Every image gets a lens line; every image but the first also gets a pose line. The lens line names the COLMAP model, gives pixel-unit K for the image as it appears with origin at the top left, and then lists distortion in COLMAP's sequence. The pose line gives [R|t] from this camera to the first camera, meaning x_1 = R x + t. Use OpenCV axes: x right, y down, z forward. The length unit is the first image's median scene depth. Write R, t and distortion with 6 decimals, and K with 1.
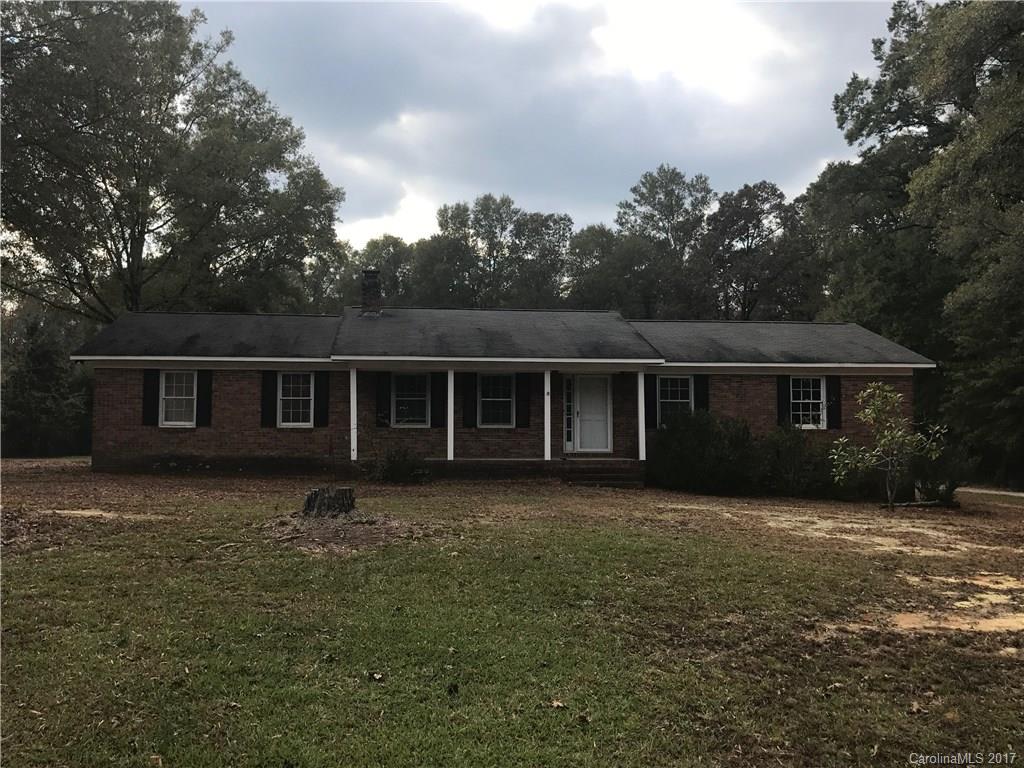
lens RADIAL K [[939.9, 0, 512.5], [0, 939.9, 383.5], [0, 0, 1]] dist [0.020319, 0.000000]
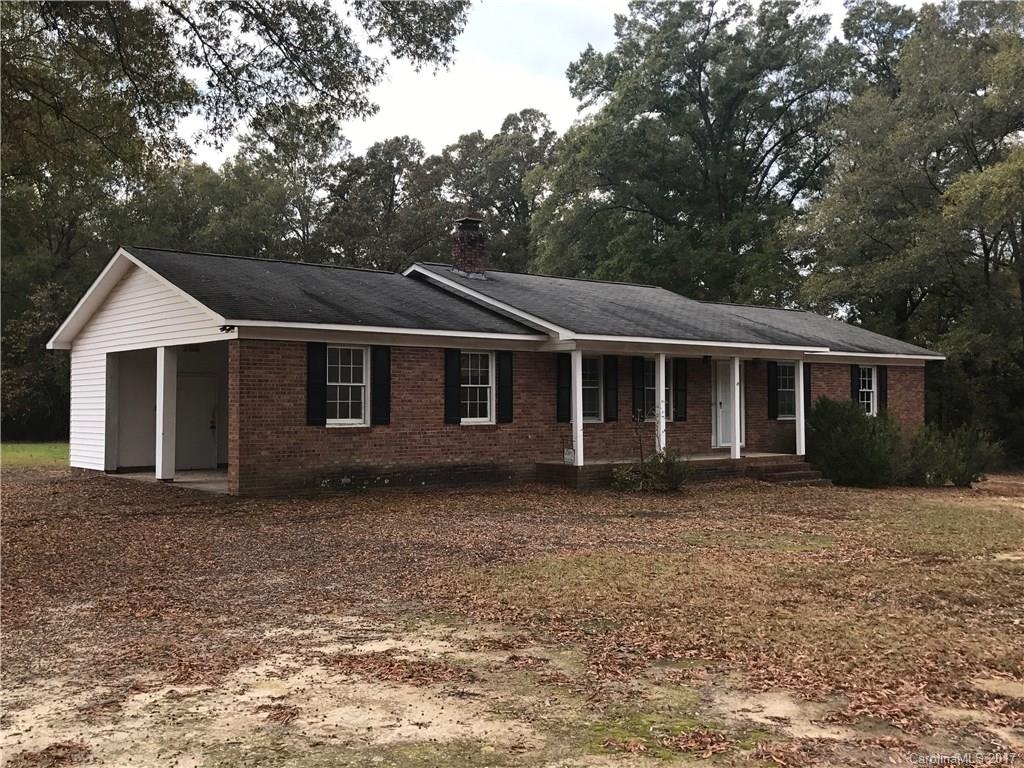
lens RADIAL K [[1050.2, 0, 513.4], [0, 1050.2, 383.6], [0, 0, 1]] dist [0.051524, 0.000000]
pose [[0.821435, 0.006148, 0.570269, -0.694417], [-0.025625, 0.999330, 0.026137, -0.009251], [-0.569726, -0.036083, 0.821042, 0.289960]]
